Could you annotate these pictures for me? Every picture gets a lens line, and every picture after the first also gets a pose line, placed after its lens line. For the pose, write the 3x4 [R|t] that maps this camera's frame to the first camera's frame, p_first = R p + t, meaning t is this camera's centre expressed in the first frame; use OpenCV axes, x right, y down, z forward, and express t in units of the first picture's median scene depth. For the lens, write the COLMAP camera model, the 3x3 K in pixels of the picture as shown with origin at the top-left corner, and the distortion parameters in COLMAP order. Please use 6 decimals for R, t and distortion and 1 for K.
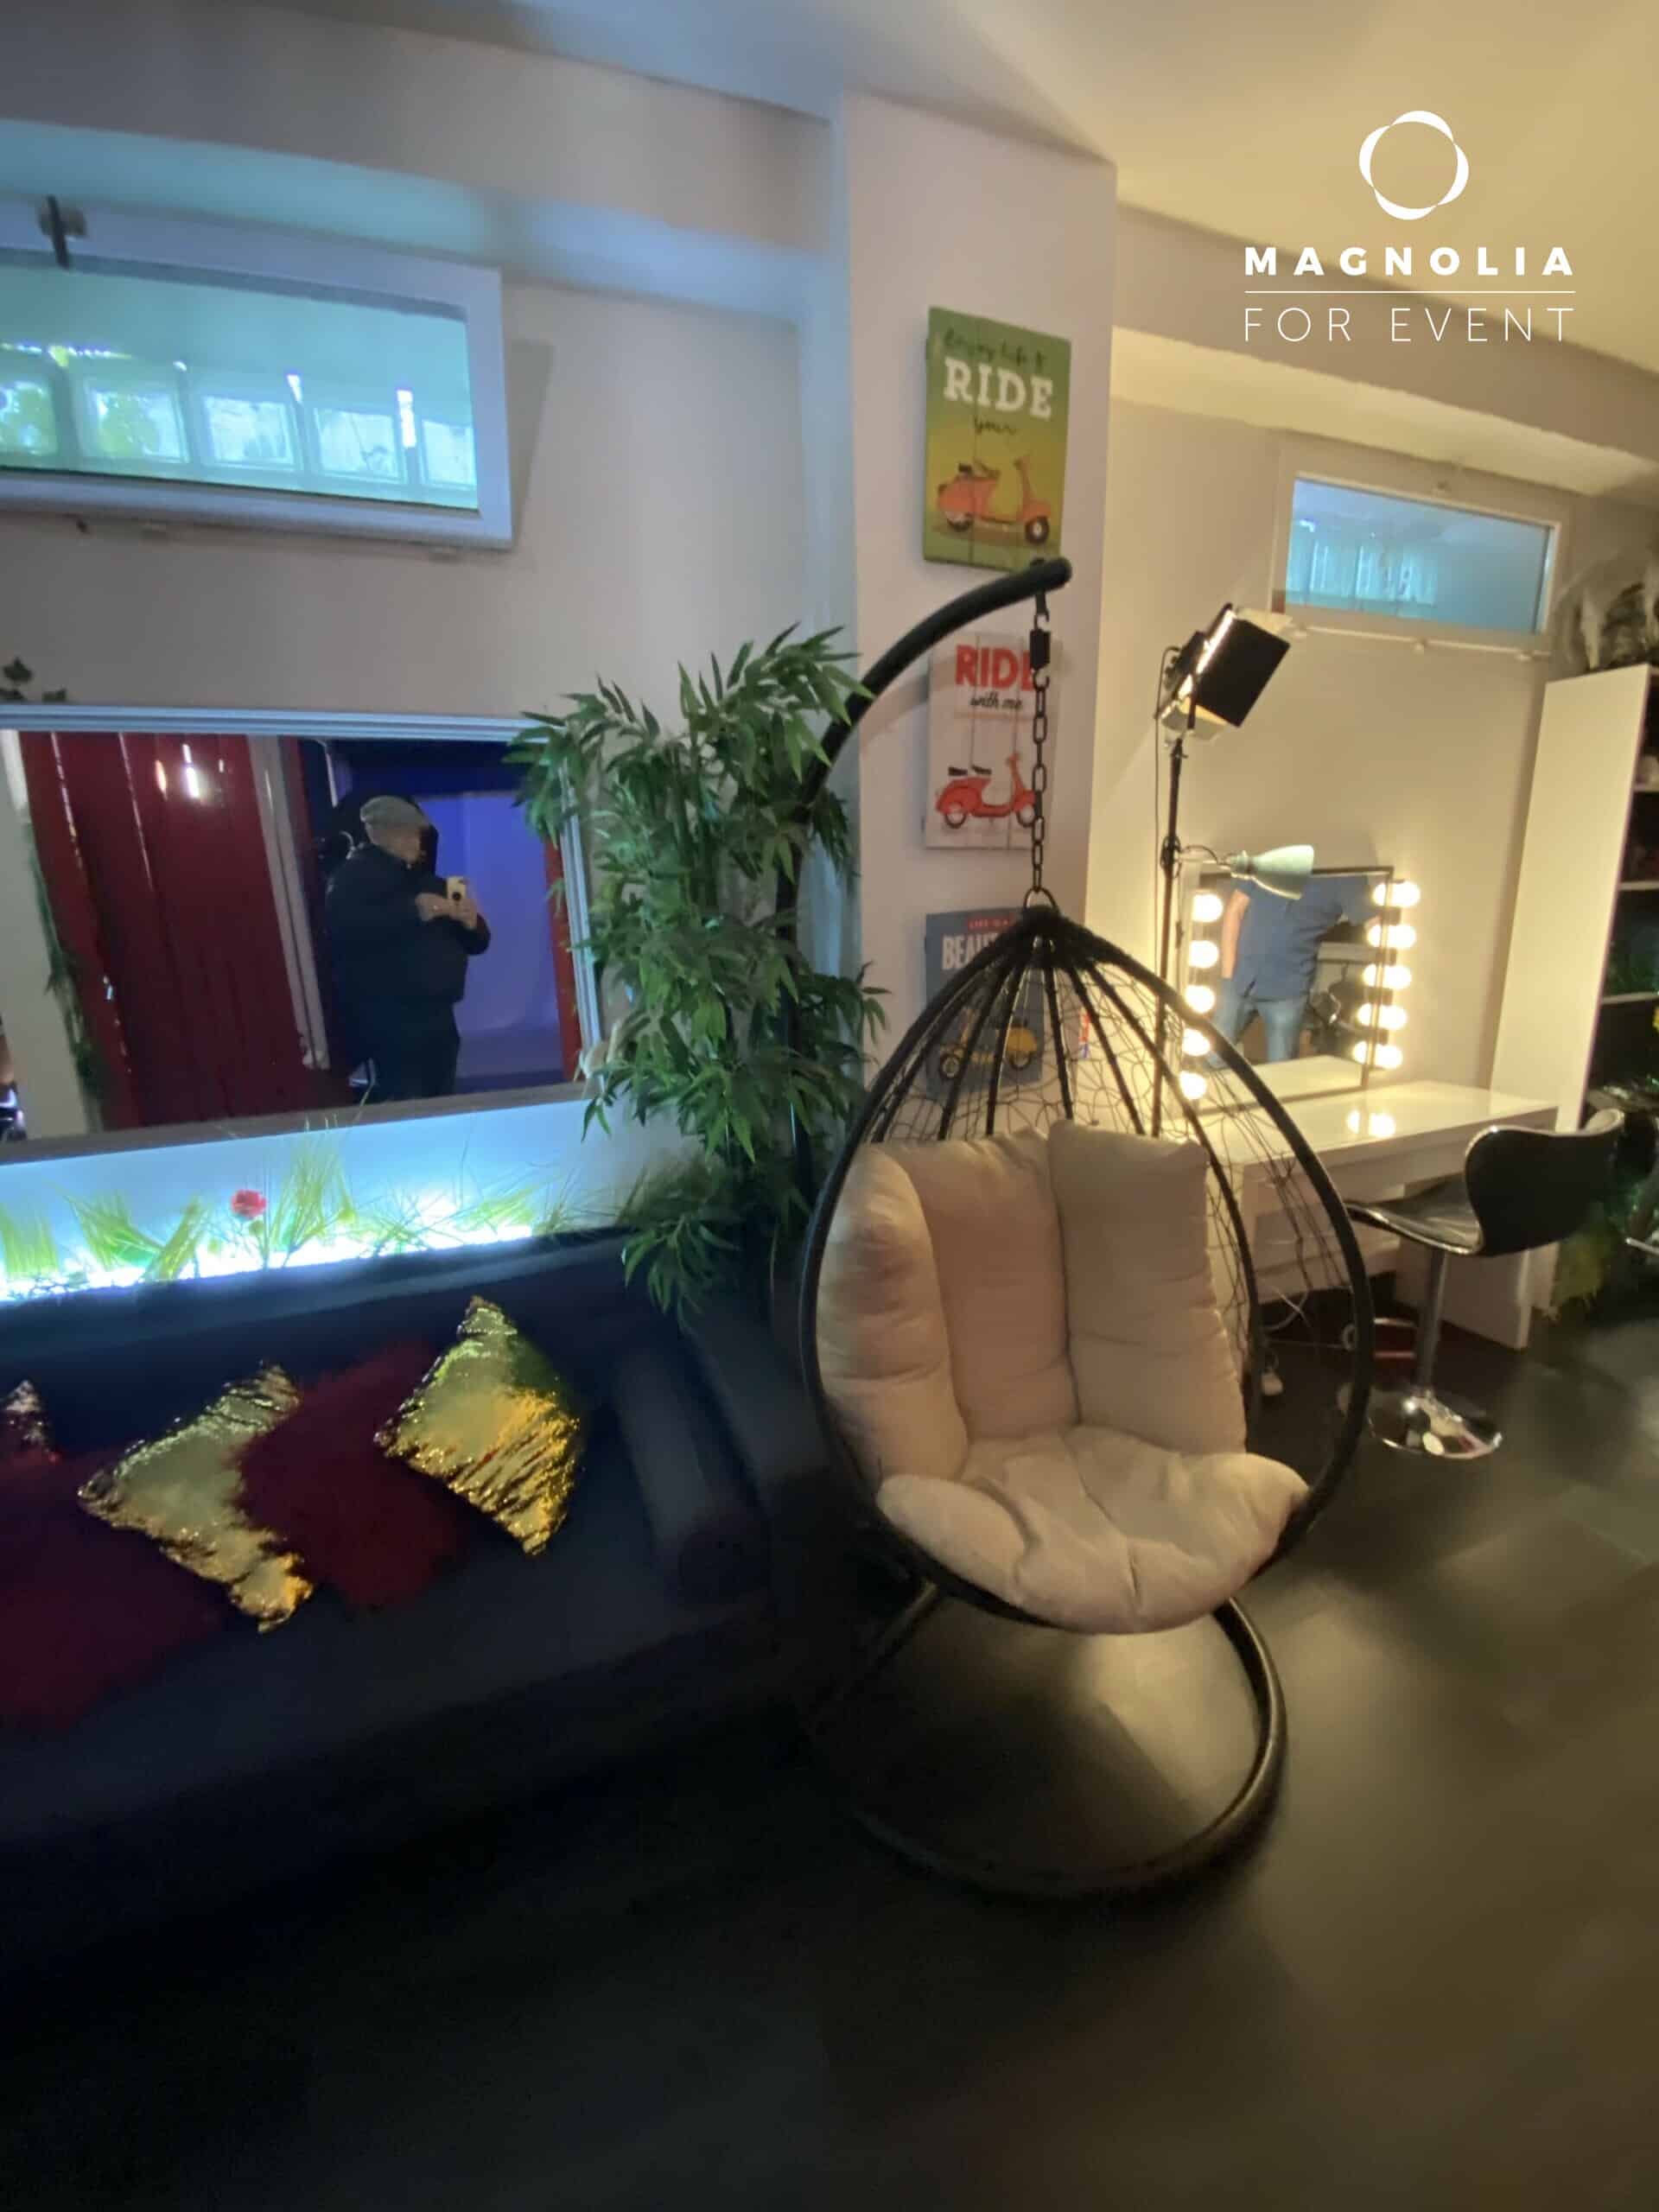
lens RADIAL K [[895.2, 0, 827.9], [0, 895.2, 1114.2], [0, 0, 1]] dist [0.001404, -0.013029]
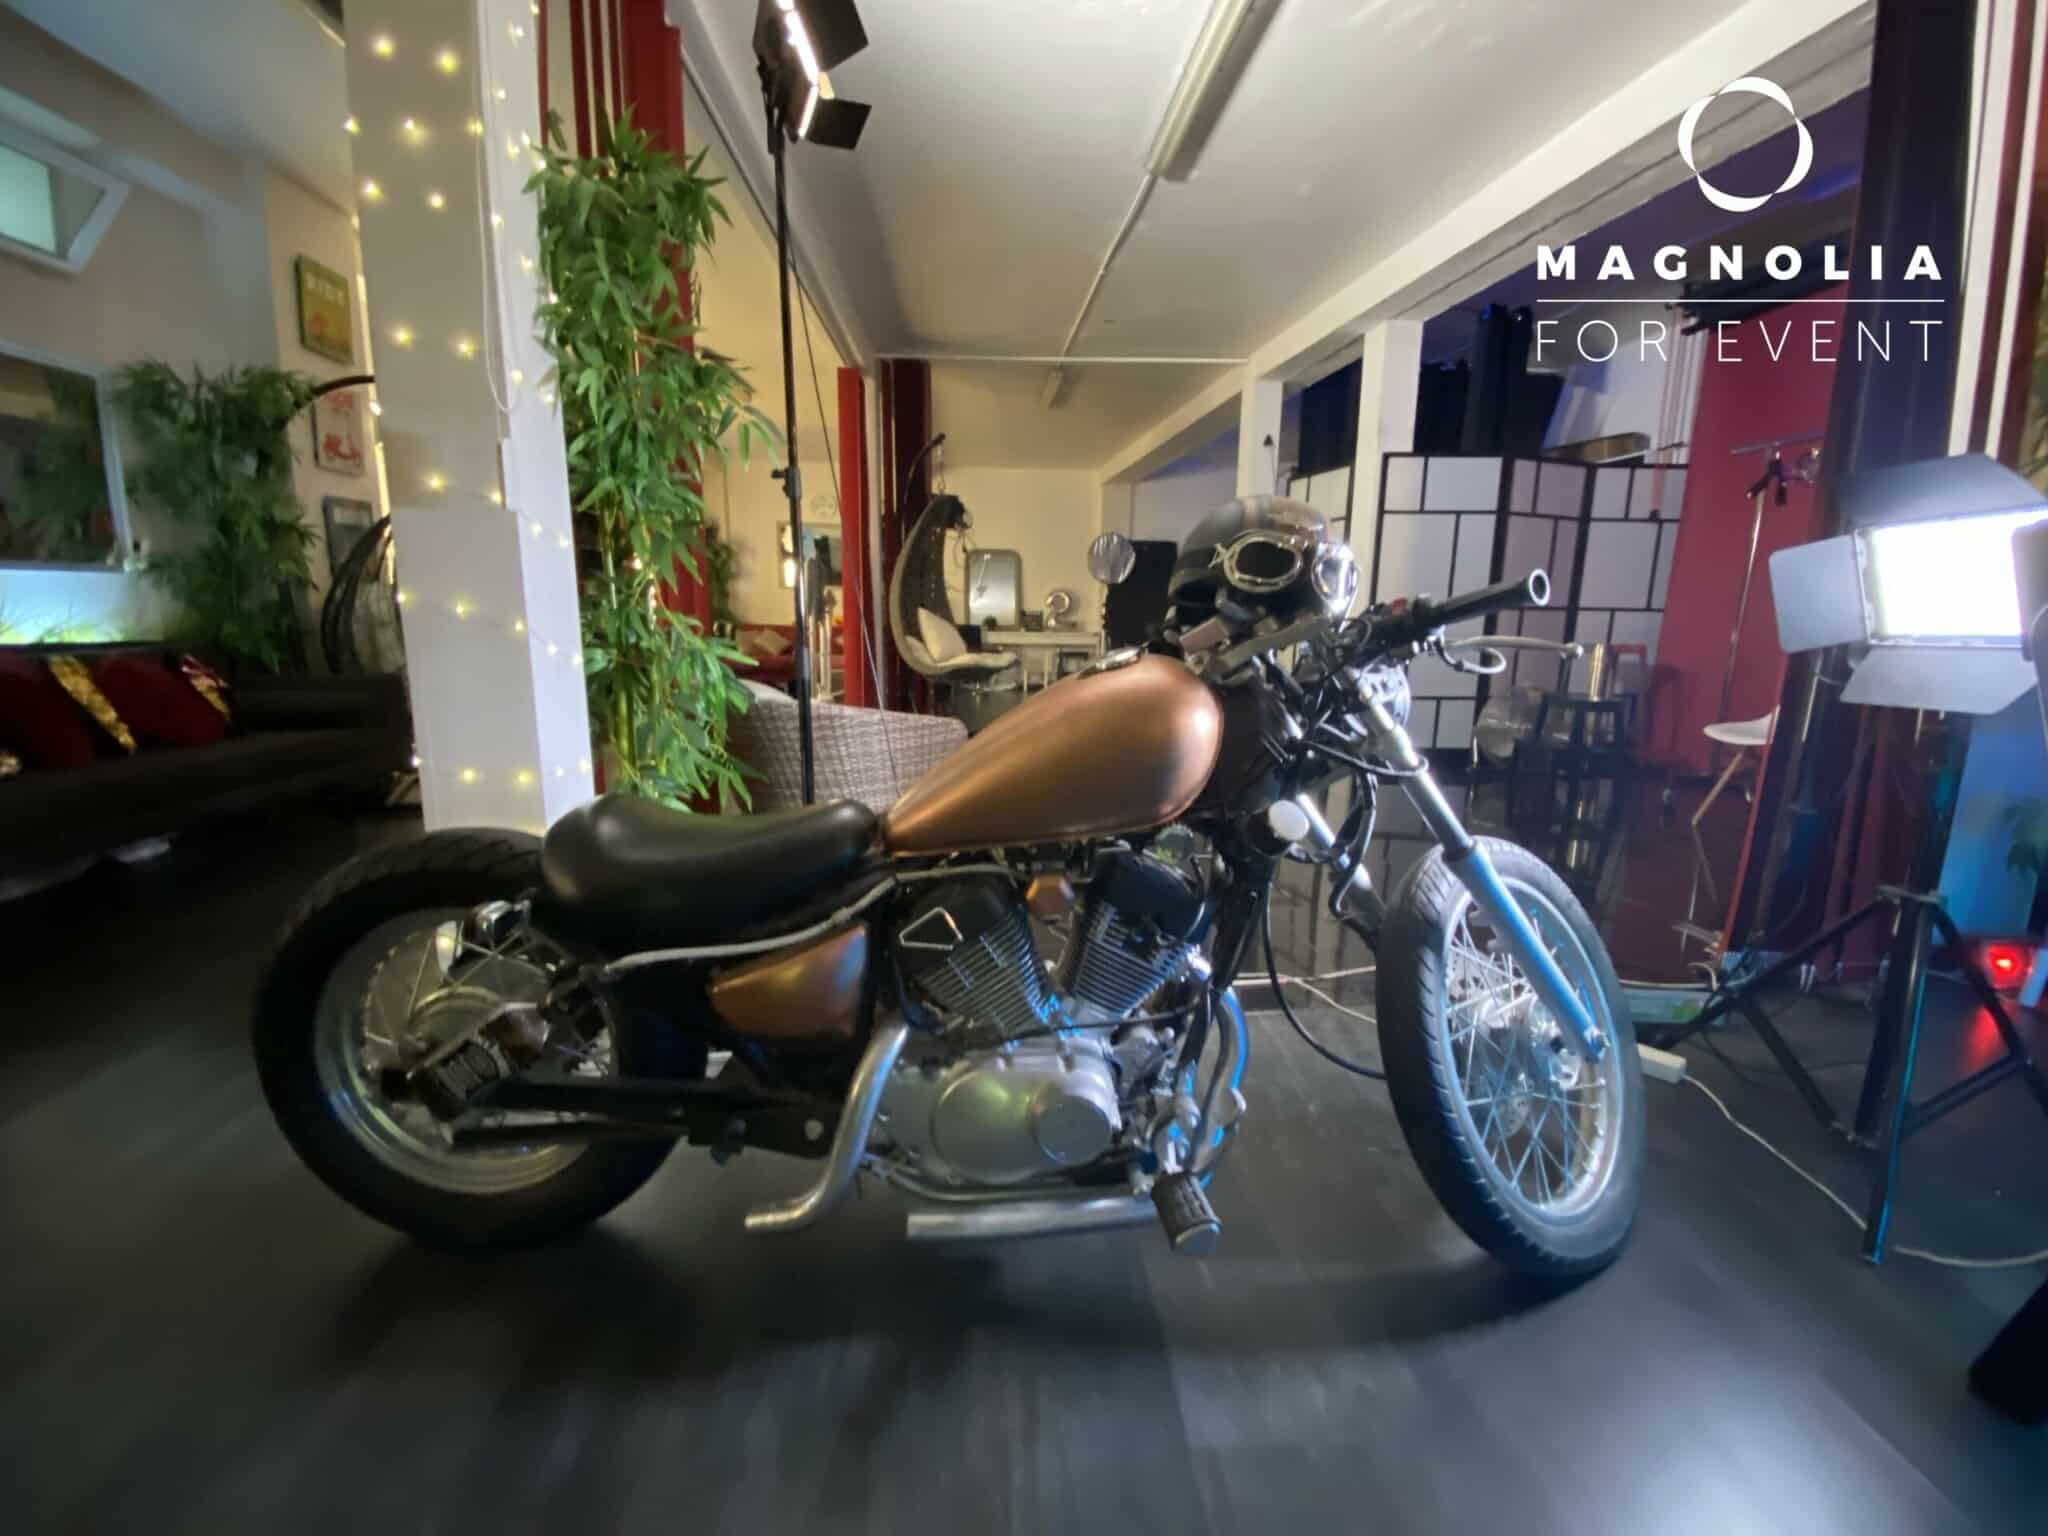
lens RADIAL K [[838.0, 0, 1025.9], [0, 838.0, 775.0], [0, 0, 1]] dist [0.001069, -0.013621]
pose [[0.325683, -0.141150, 0.934884, -1.424553], [0.226978, 0.971550, 0.067614, 0.748026], [-0.917830, 0.190177, 0.348455, -1.266453]]
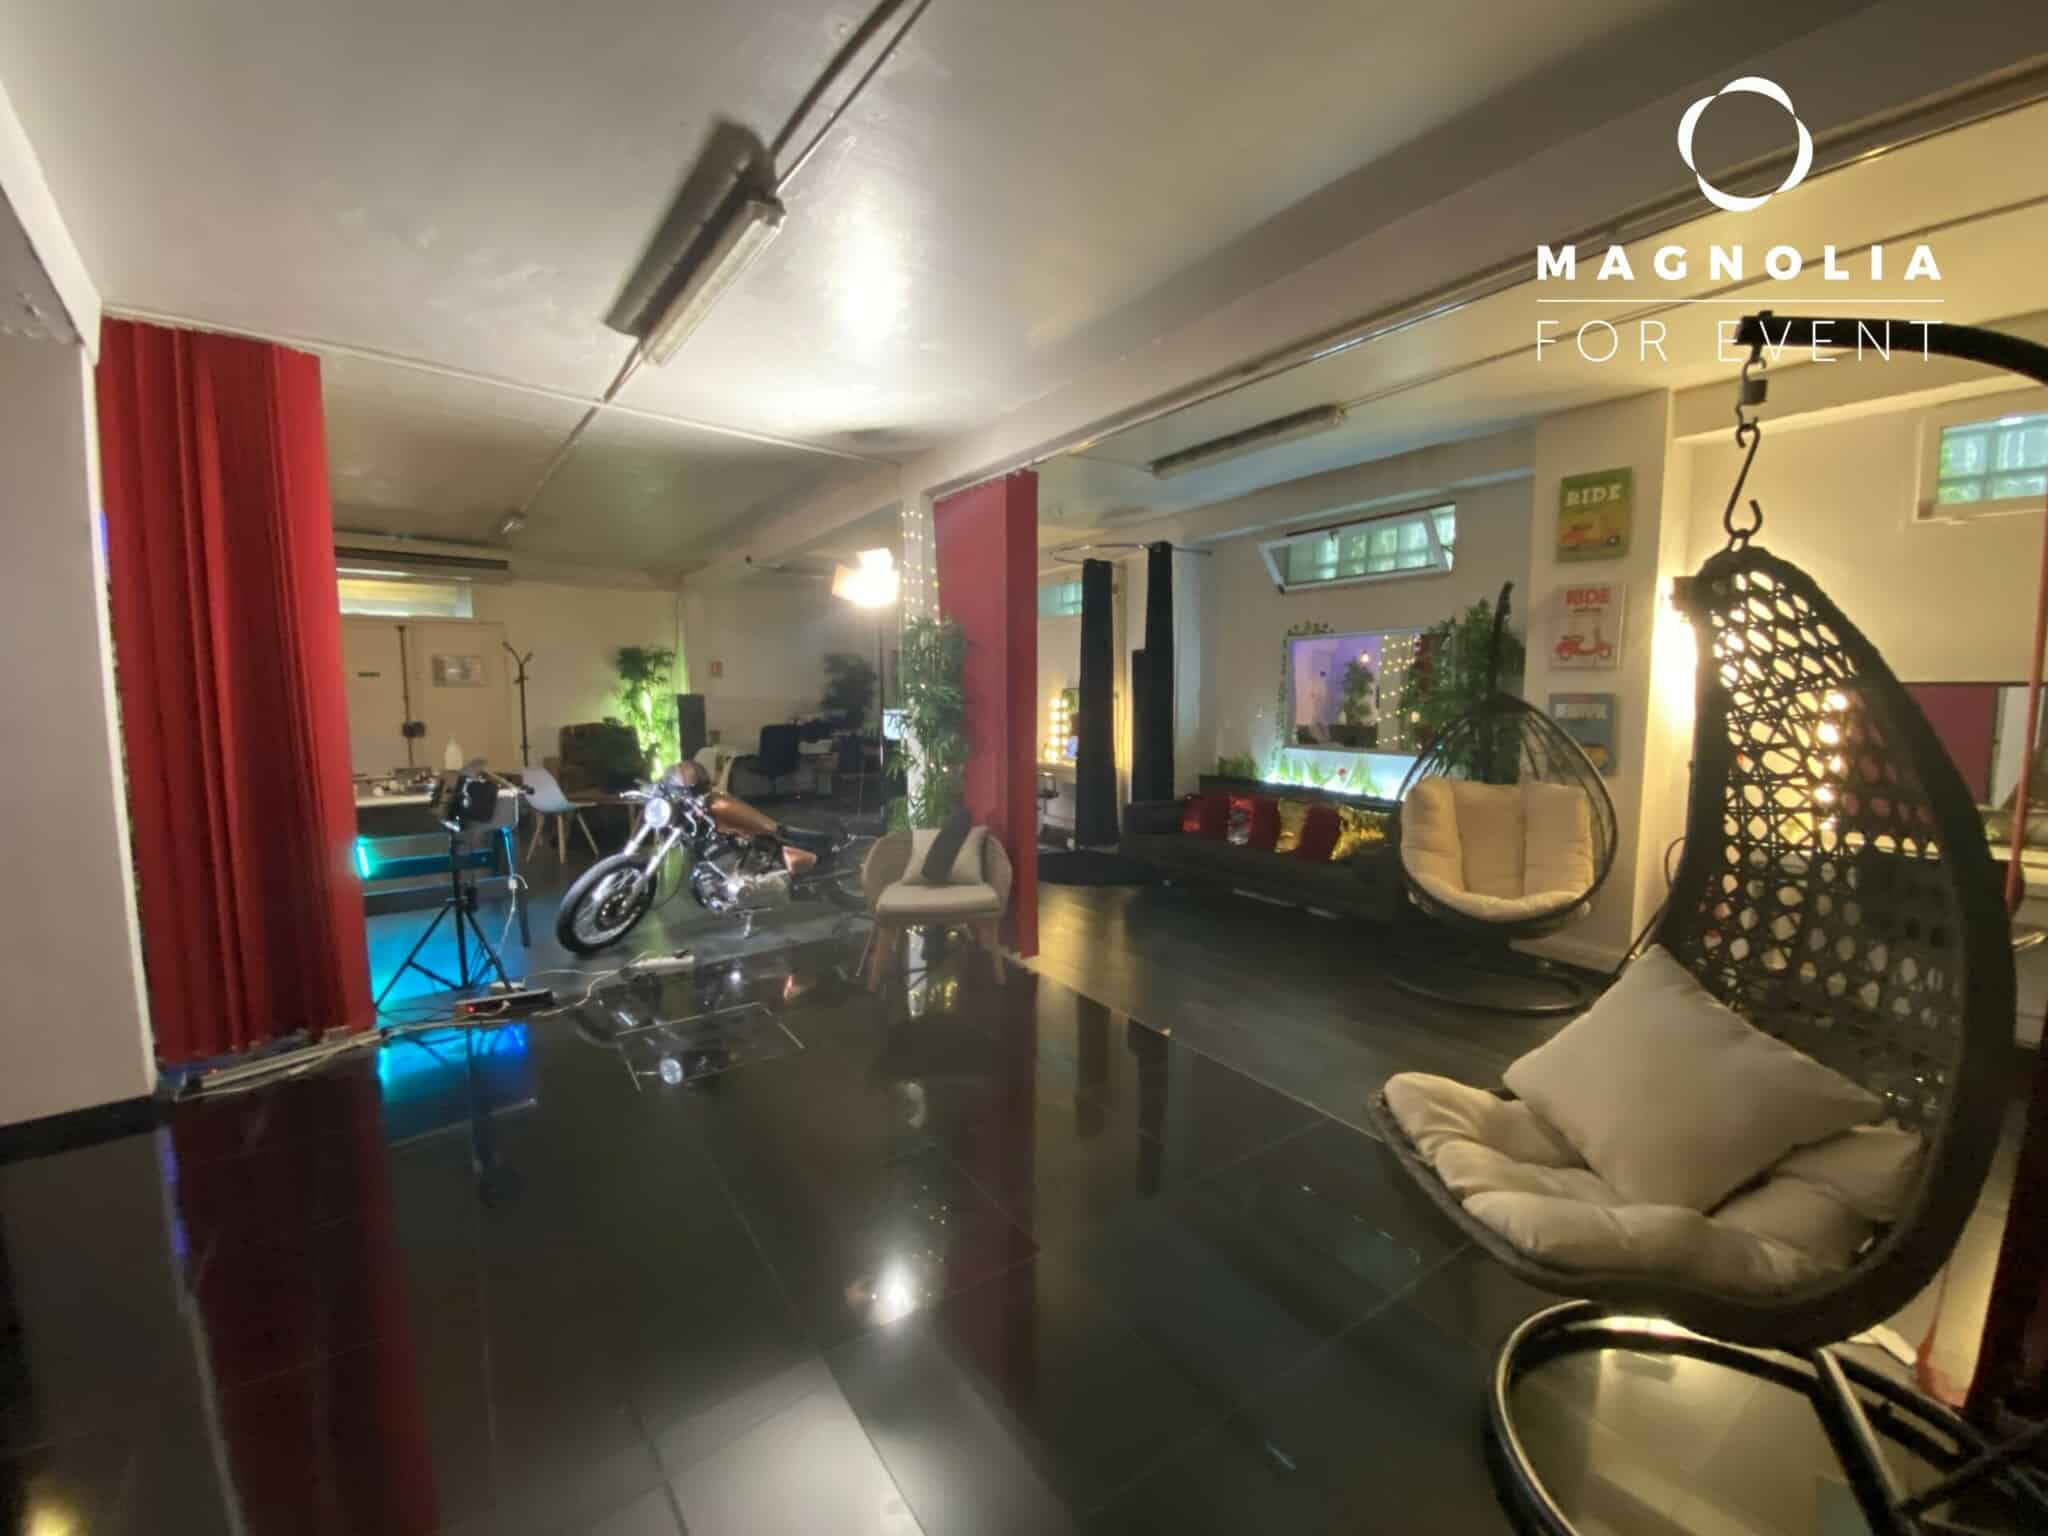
lens RADIAL K [[832.6, 0, 1001.2], [0, 832.6, 770.2], [0, 0, 1]] dist [0.002810, -0.013133]
pose [[0.194206, 0.120425, -0.973541, 2.113599], [-0.256928, 0.964035, 0.067996, 0.208084], [0.946716, 0.236925, 0.218162, -0.875694]]
